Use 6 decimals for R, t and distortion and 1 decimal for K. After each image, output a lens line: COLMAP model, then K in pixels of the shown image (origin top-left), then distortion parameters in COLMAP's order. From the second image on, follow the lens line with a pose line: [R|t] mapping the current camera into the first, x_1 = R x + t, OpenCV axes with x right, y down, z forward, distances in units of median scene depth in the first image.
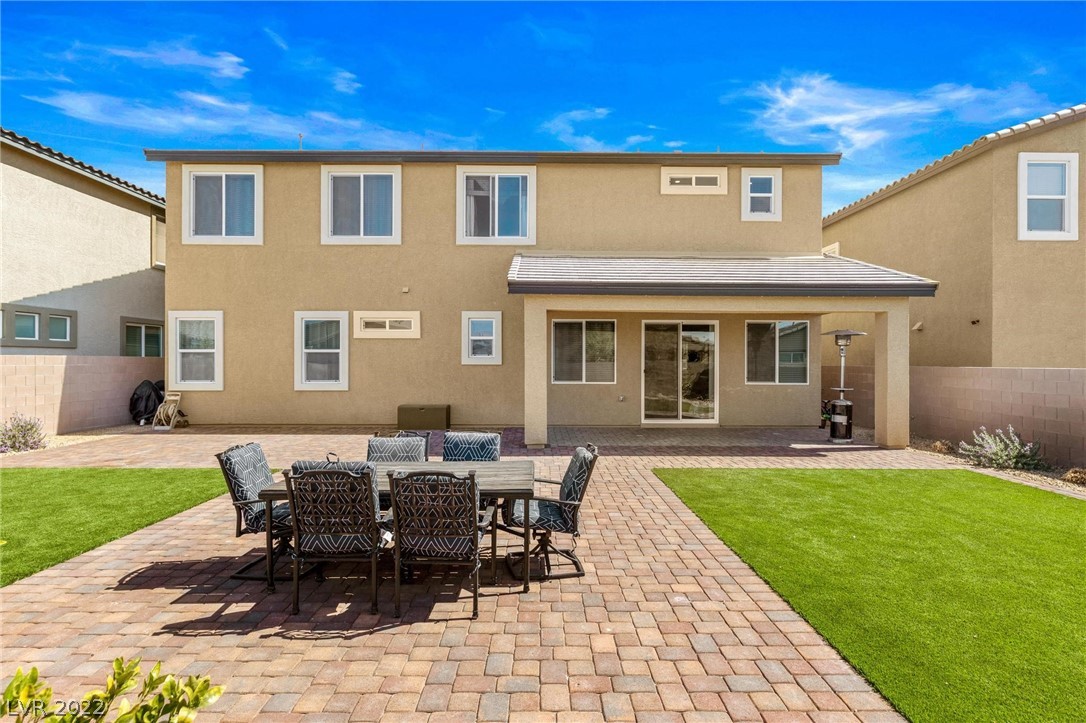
lens RADIAL K [[545.5, 0, 543.0], [0, 545.5, 361.5], [0, 0, 1]] dist [-0.000967, -0.000015]
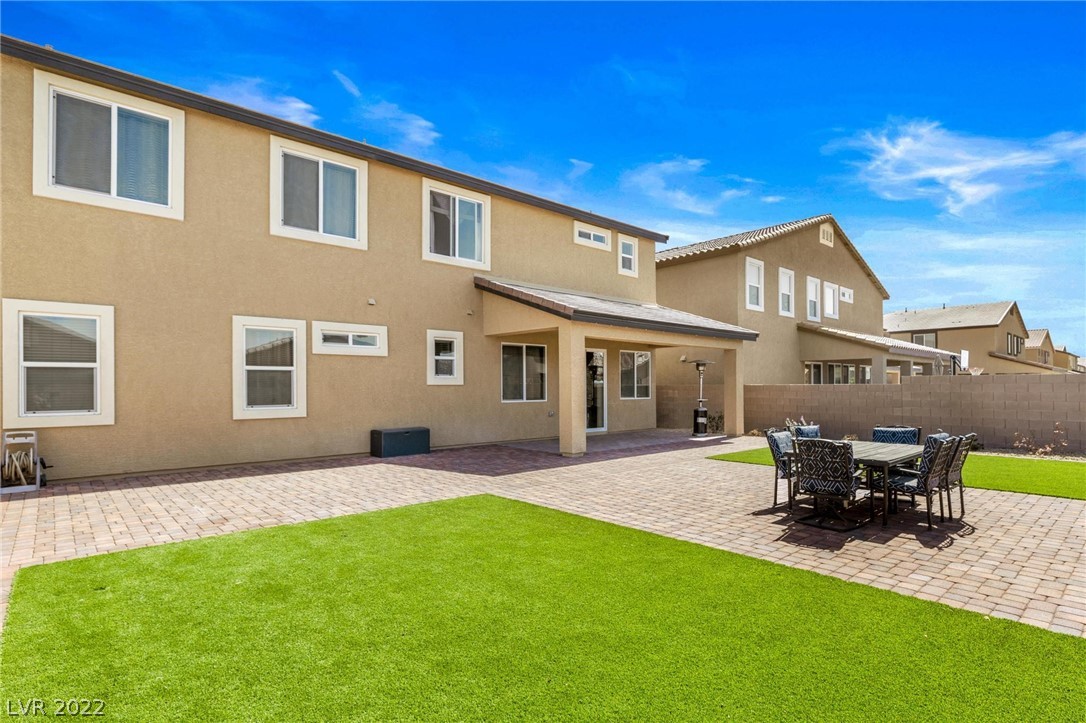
lens RADIAL K [[549.4, 0, 545.5], [0, 549.4, 376.5], [0, 0, 1]] dist [0.000972, 0.000080]
pose [[0.749809, 0.006513, 0.661623, -0.632966], [0.003550, 0.999898, -0.013867, 0.005029], [-0.661645, 0.012746, 0.749709, 0.136055]]
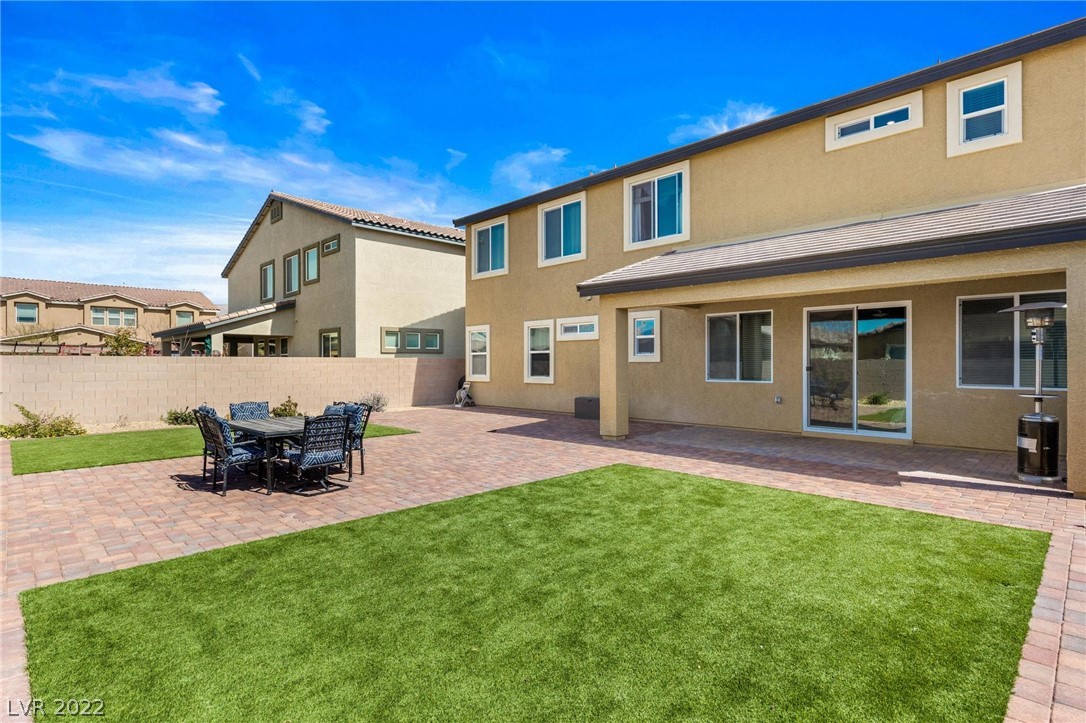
lens RADIAL K [[545.5, 0, 543.0], [0, 545.5, 361.5], [0, 0, 1]] dist [-0.000967, -0.000015]
pose [[0.695156, -0.006815, -0.718827, 0.508034], [0.006217, 0.999975, -0.003469, 0.007056], [0.718832, -0.002057, 0.695181, 0.126890]]
